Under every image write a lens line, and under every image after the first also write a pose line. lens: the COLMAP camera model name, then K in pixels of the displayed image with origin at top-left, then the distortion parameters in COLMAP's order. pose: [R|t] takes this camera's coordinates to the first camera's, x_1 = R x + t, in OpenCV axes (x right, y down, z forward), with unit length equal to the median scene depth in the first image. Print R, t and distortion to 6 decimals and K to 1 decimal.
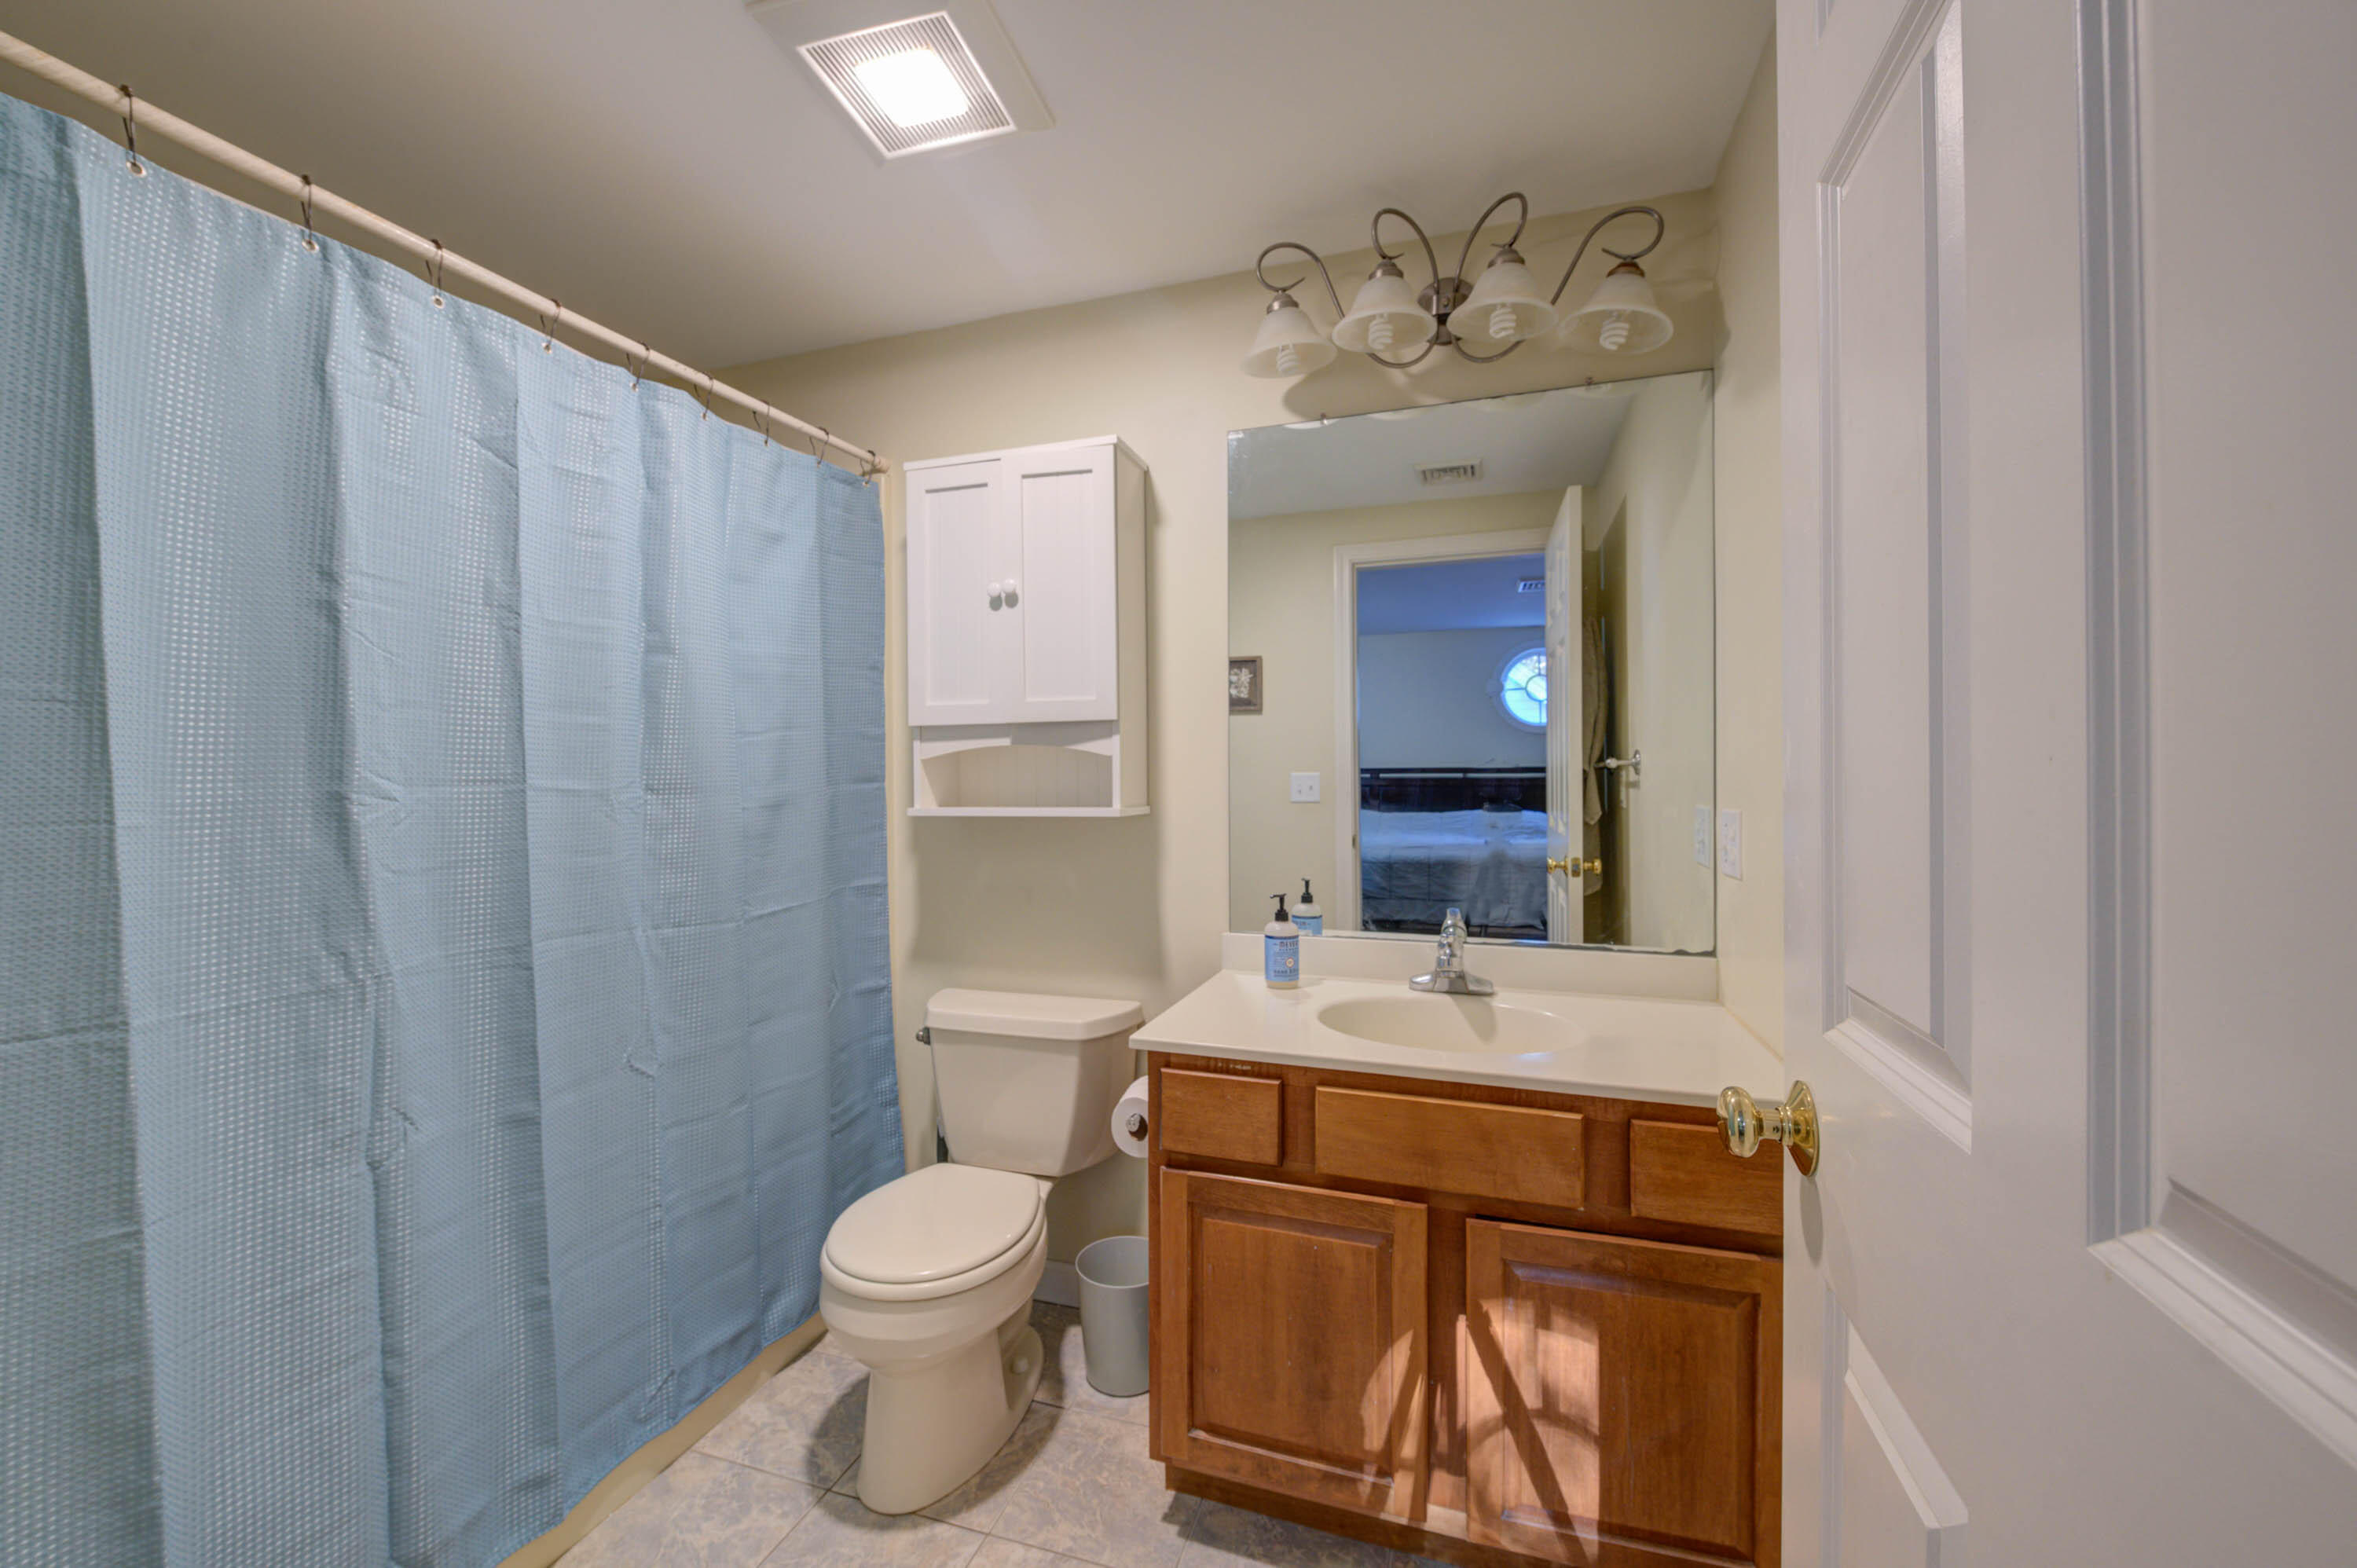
lens RADIAL K [[930.2, 0, 1174.5], [0, 930.2, 785.0], [0, 0, 1]] dist [0.000975, -0.004029]
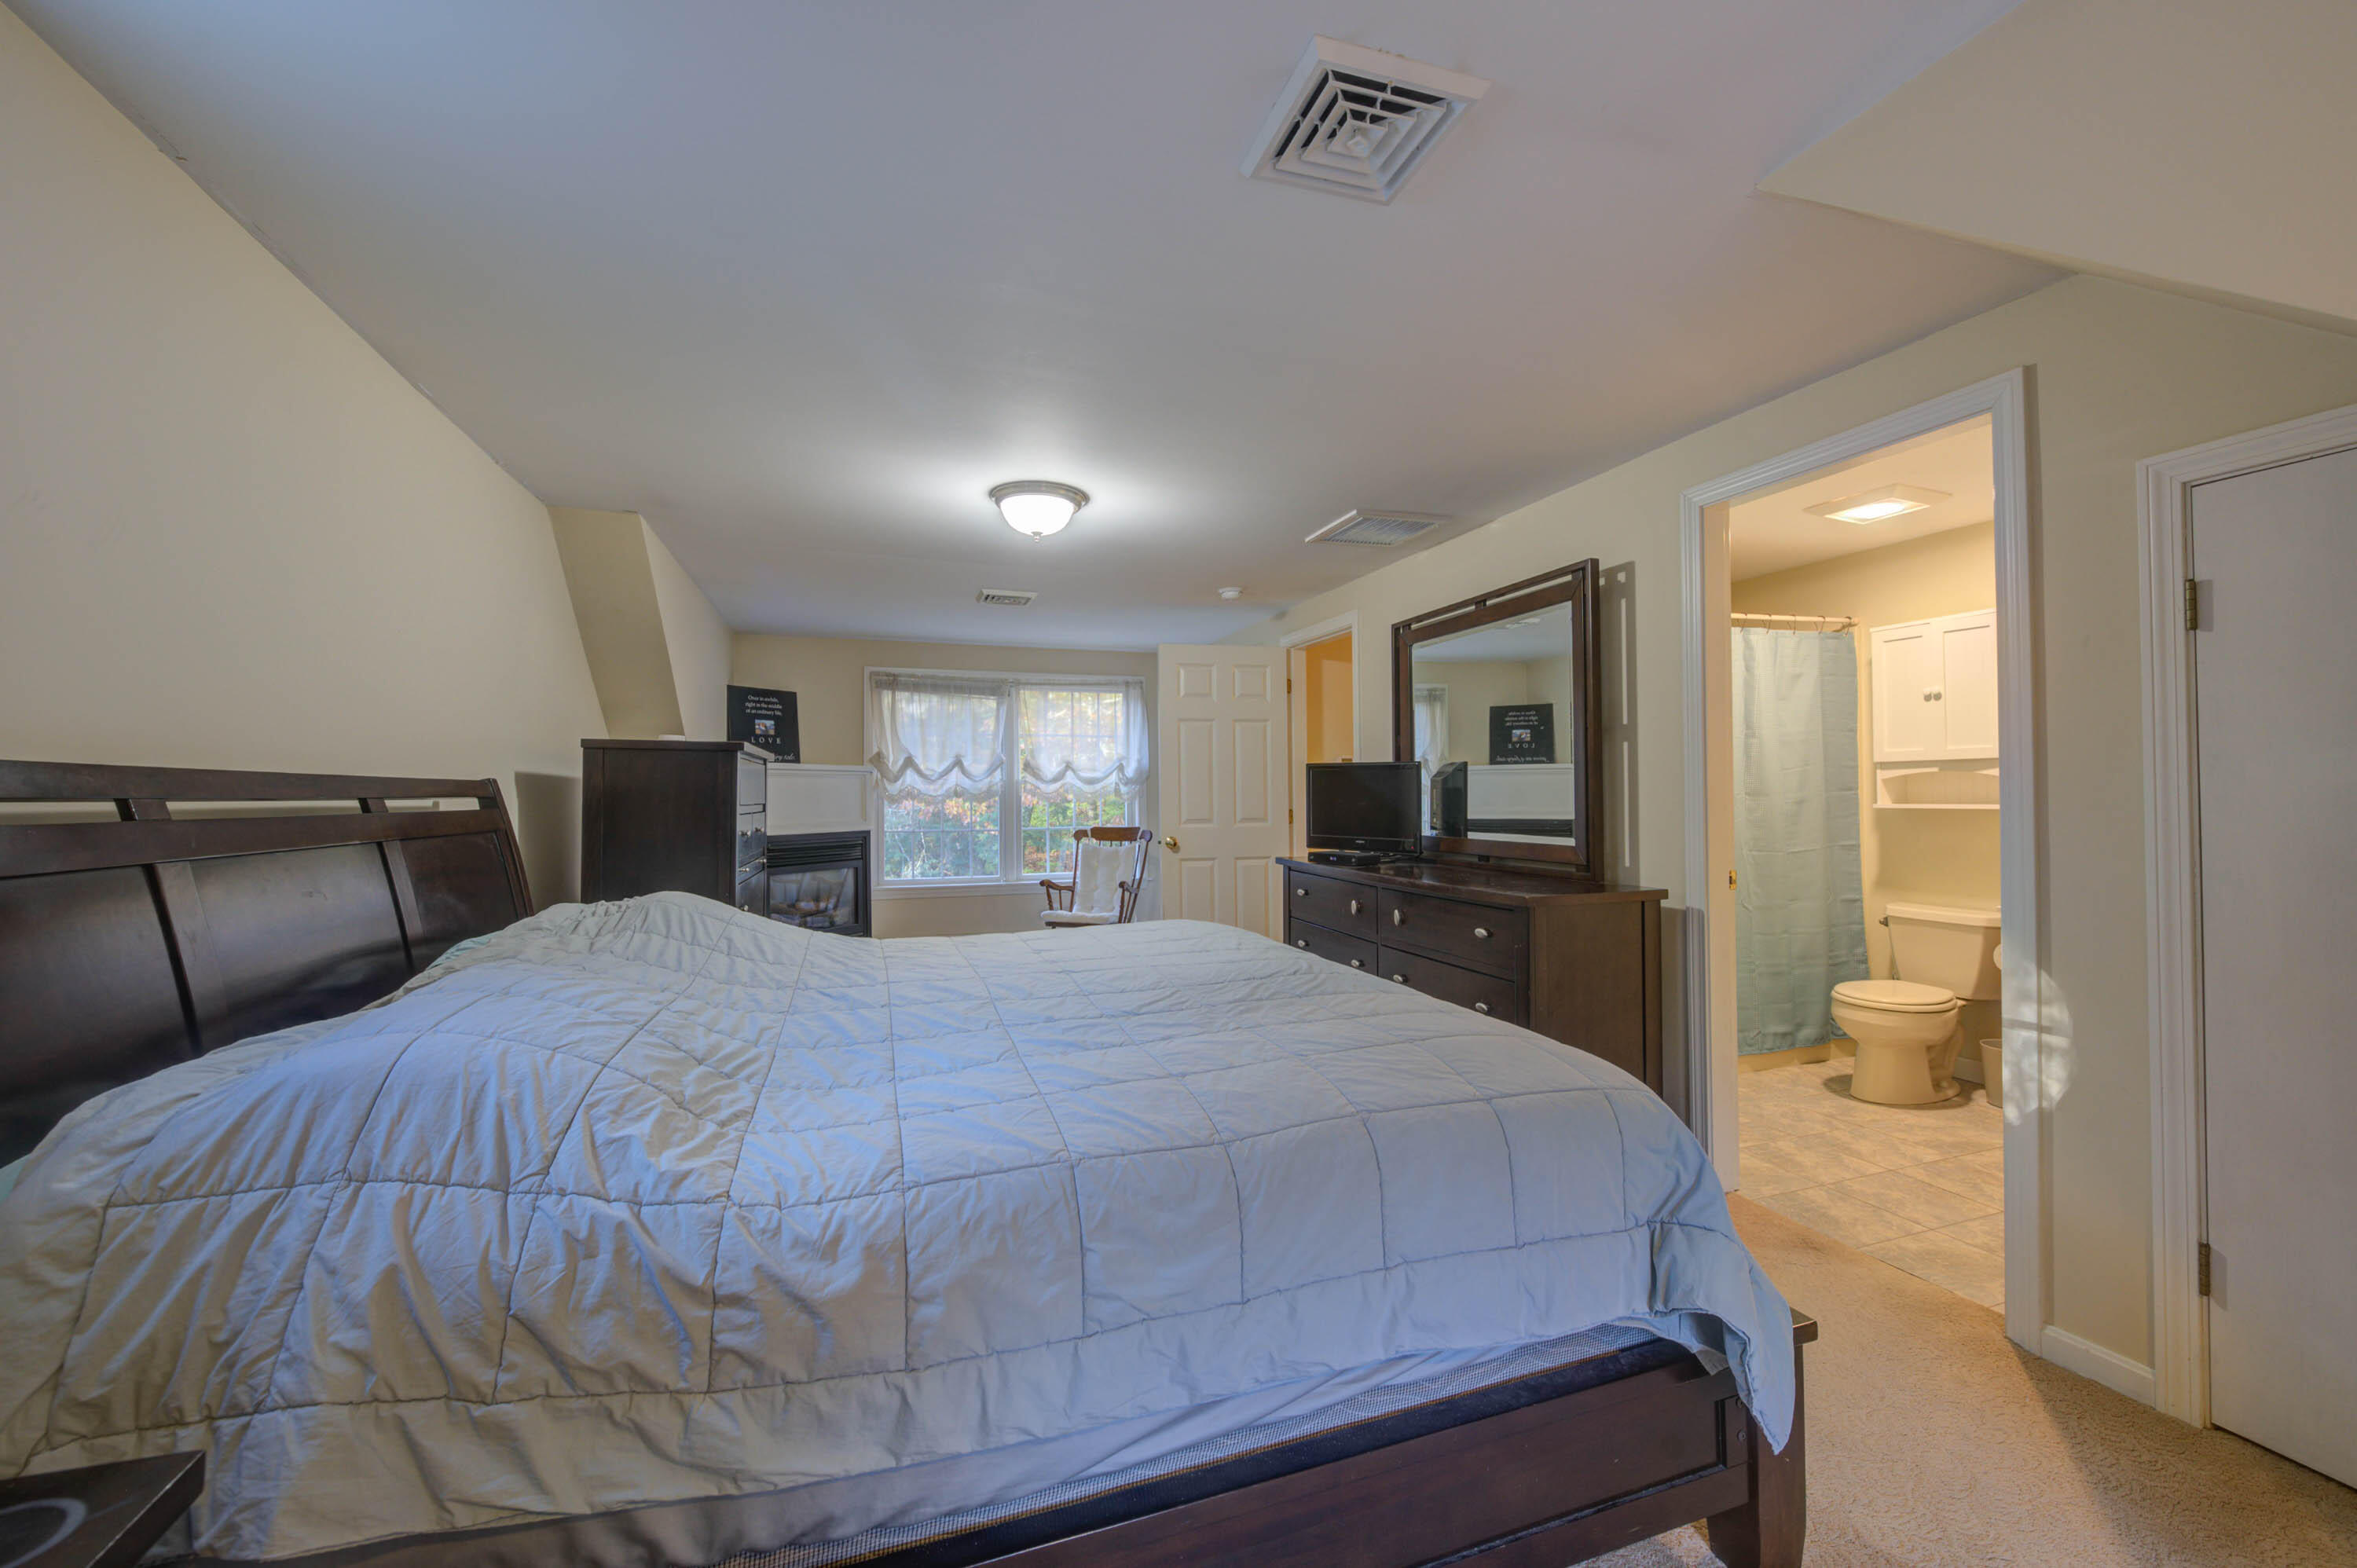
lens RADIAL K [[930.2, 0, 1174.5], [0, 930.2, 785.0], [0, 0, 1]] dist [0.000975, -0.004029]
pose [[0.610703, -0.005744, -0.791839, 0.369835], [-0.000722, 0.999969, -0.007811, 0.000954], [0.791860, 0.005341, 0.610680, -1.380388]]
